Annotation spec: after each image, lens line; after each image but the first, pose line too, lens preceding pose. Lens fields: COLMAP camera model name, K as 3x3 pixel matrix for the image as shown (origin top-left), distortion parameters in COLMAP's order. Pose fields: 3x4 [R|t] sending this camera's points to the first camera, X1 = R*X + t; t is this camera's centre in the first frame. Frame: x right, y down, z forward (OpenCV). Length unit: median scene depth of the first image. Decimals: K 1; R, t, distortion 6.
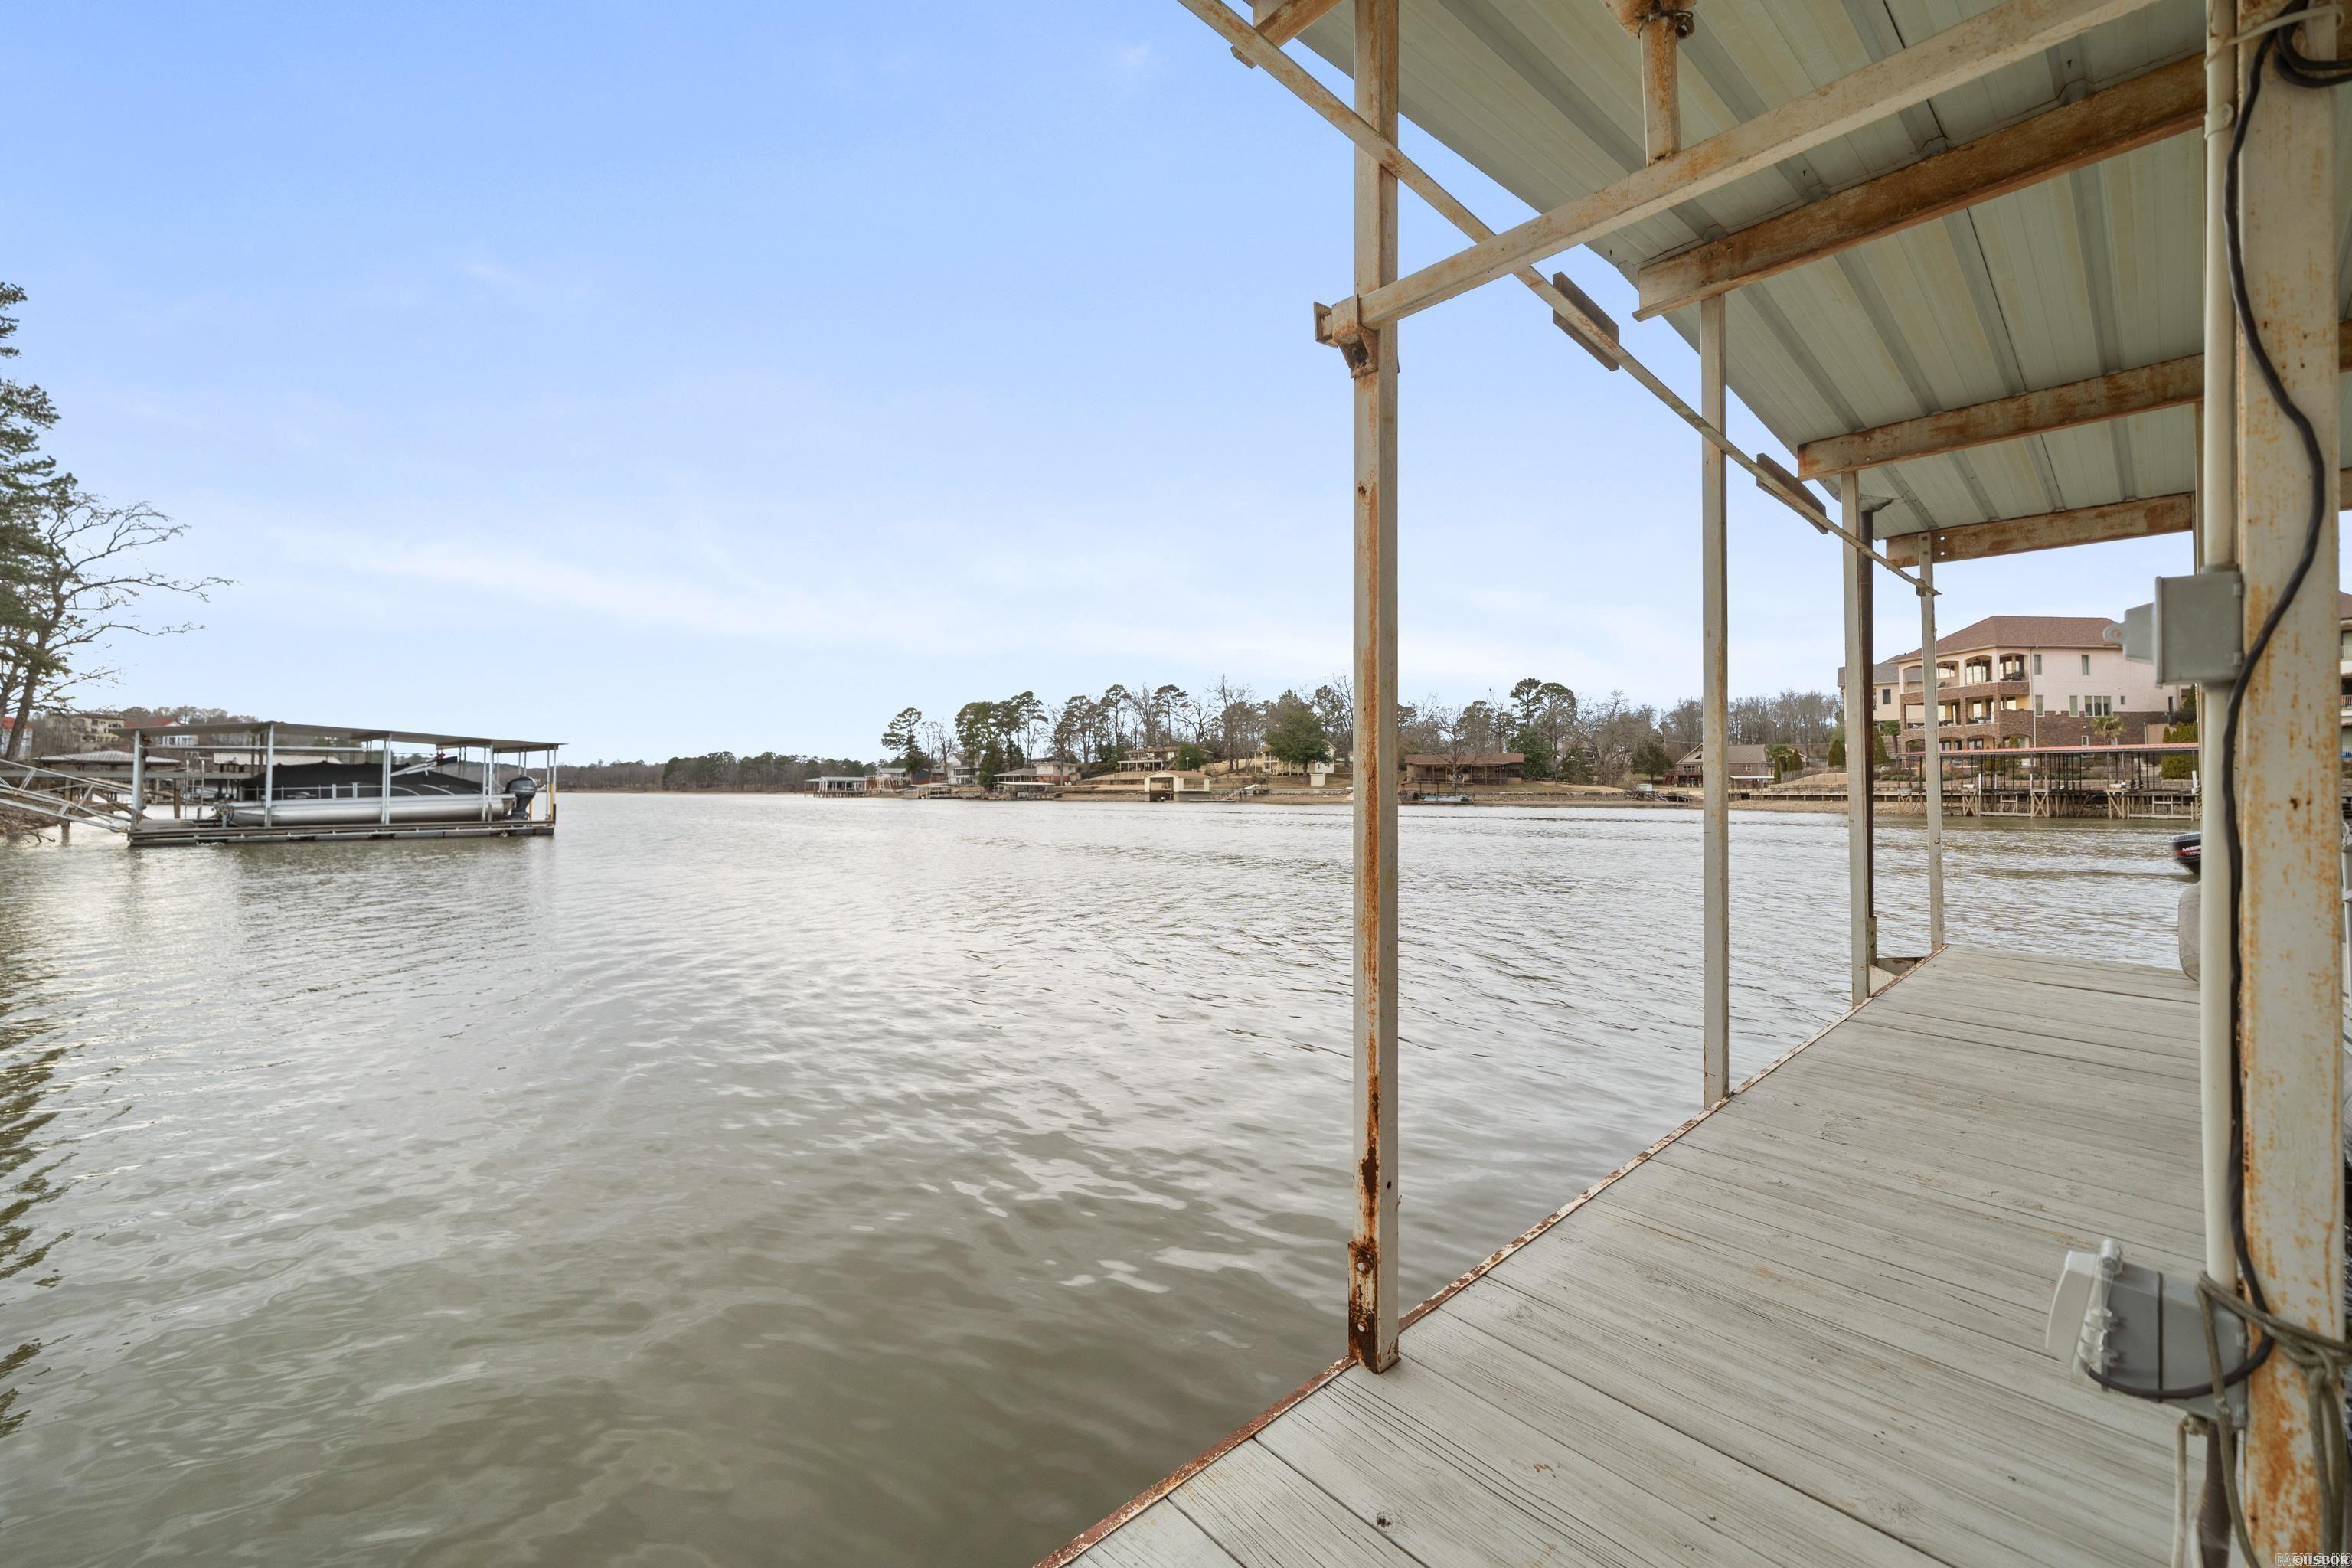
lens RADIAL K [[916.6, 0, 1163.9], [0, 916.6, 756.6], [0, 0, 1]] dist [-0.001026, -0.000323]
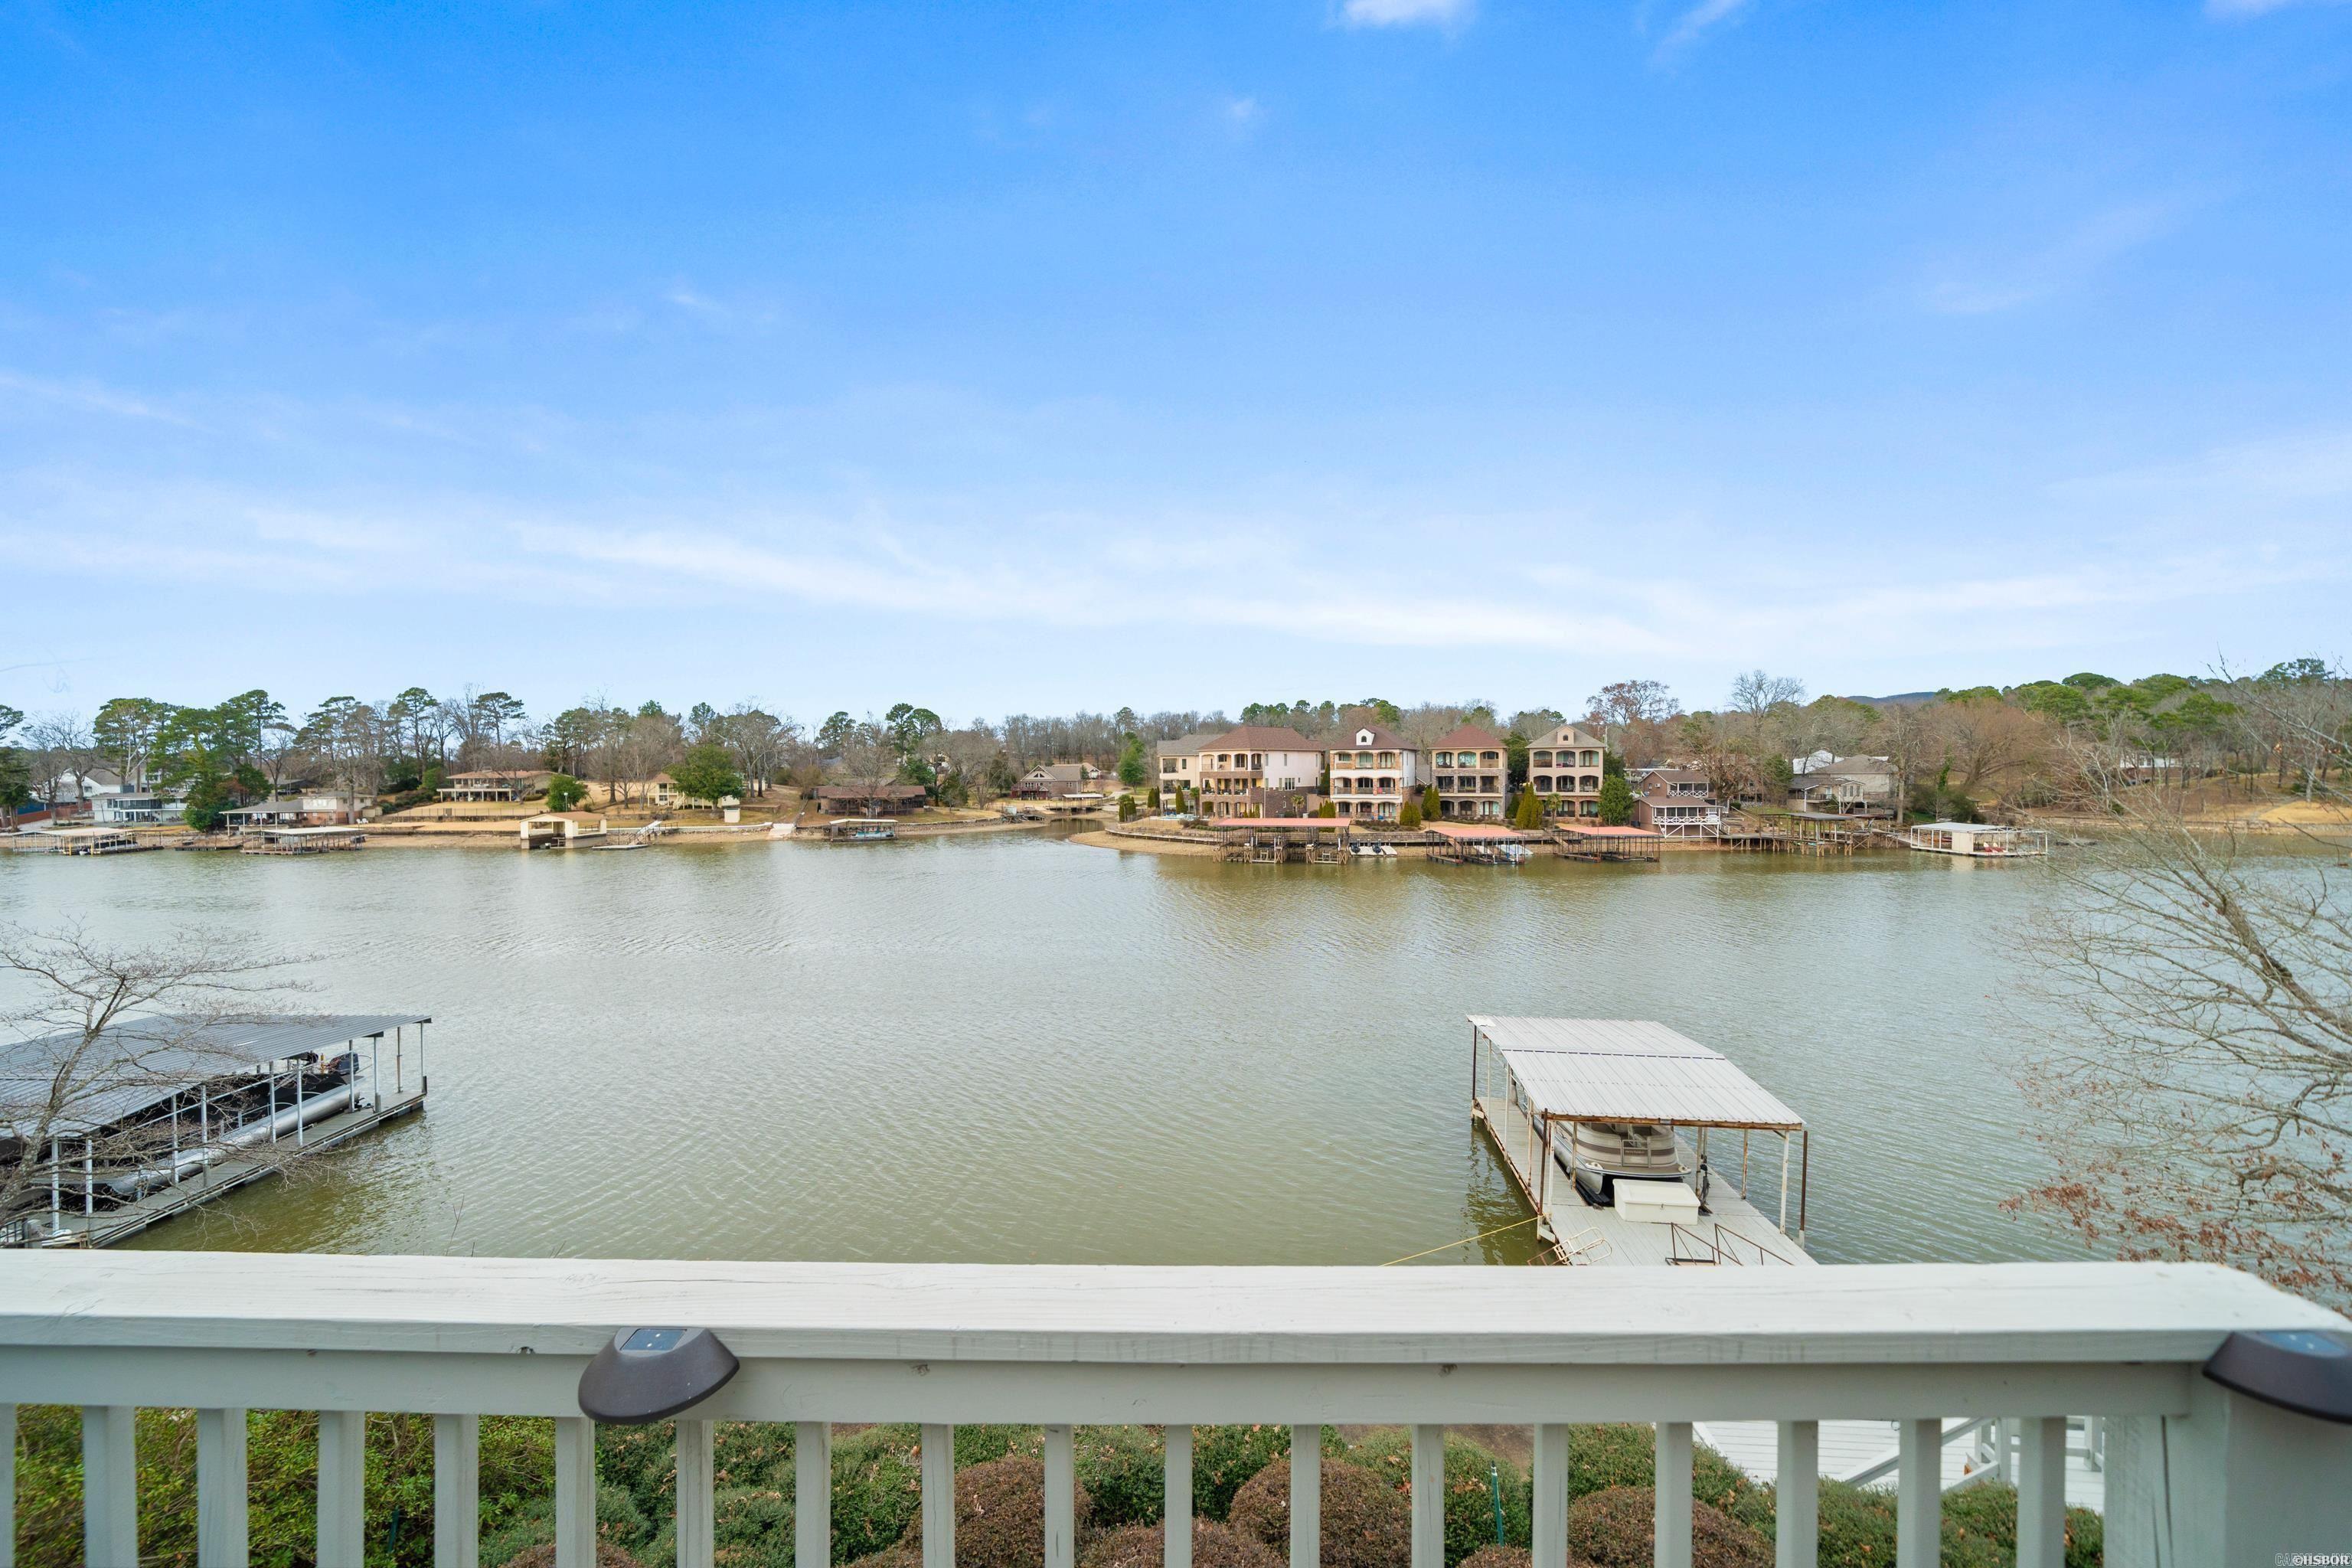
lens RADIAL K [[893.2, 0, 1179.7], [0, 893.2, 791.3], [0, 0, 1]] dist [-0.000849, -0.000022]
pose [[0.739628, -0.022525, 0.672639, -0.094848], [-0.016700, 0.998518, 0.051801, -0.044881], [-0.672809, -0.049547, 0.738155, -0.037047]]
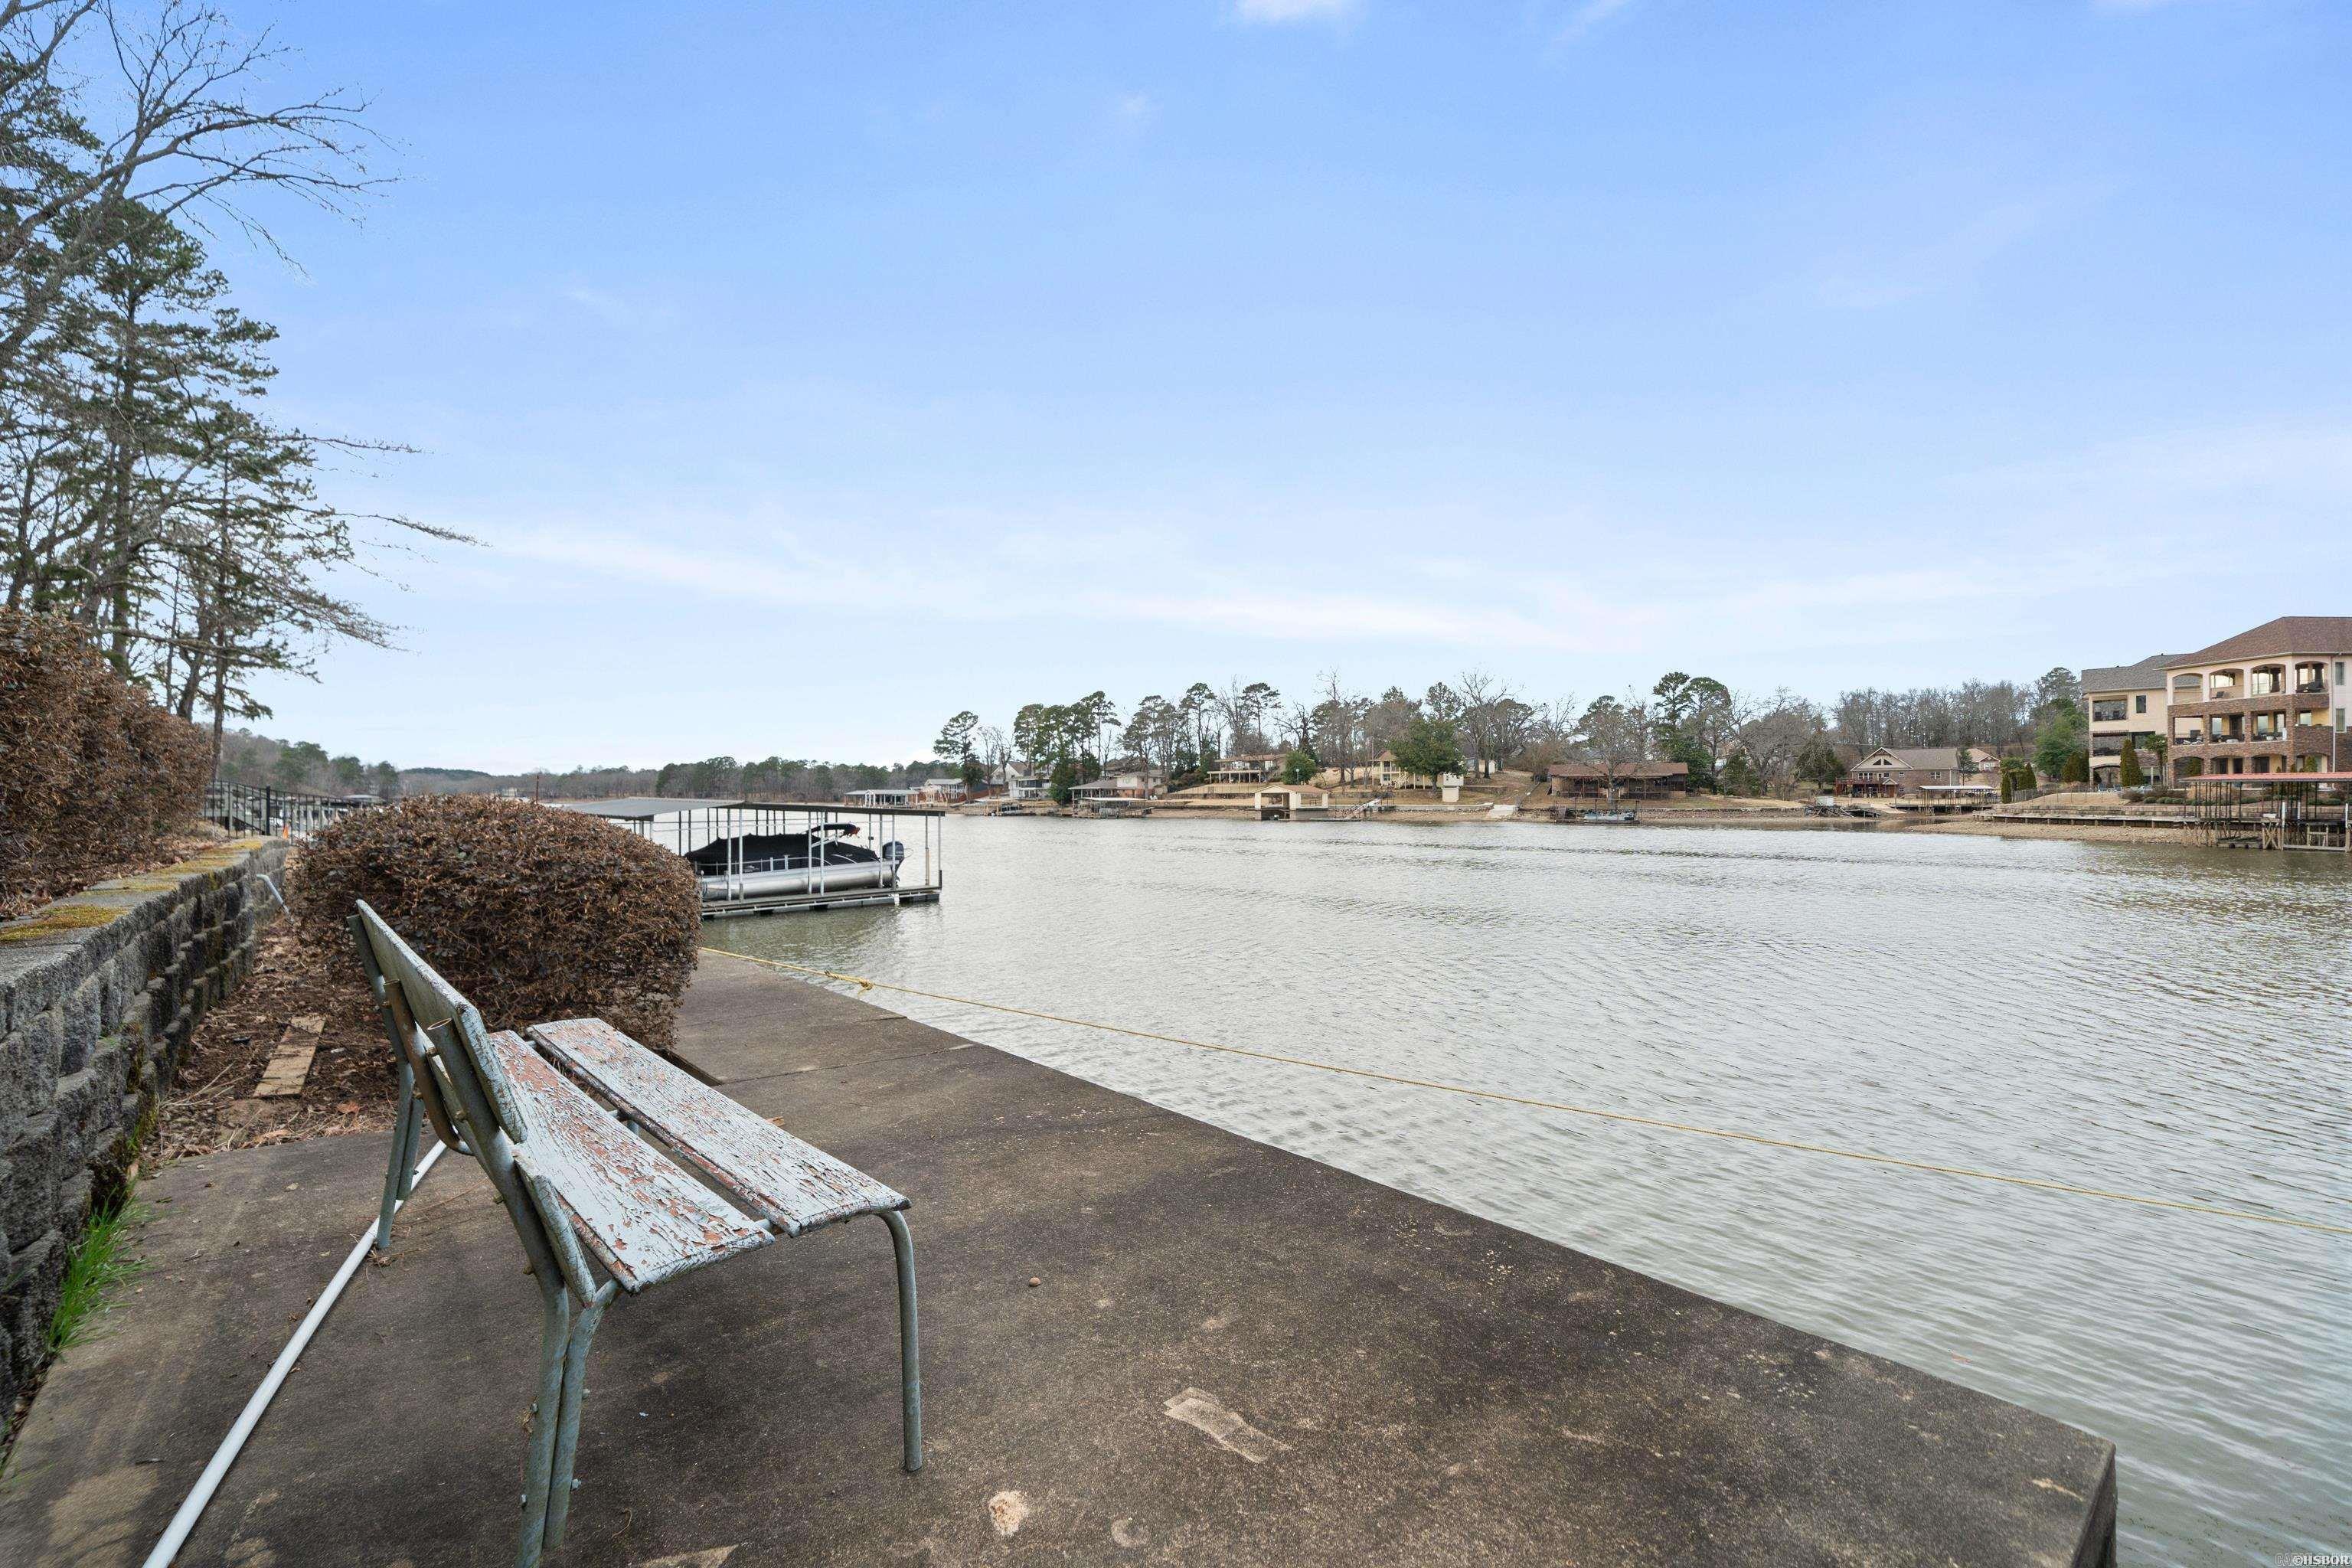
lens RADIAL K [[1060.5, 0, 1176.0], [0, 1060.5, 784.0], [0, 0, 1]] dist [-0.001152, 0.001393]
pose [[0.999527, -0.005009, -0.030352, -0.048972], [0.005801, 0.999644, 0.026034, -0.009615], [0.030211, -0.026198, 0.999200, -0.021593]]
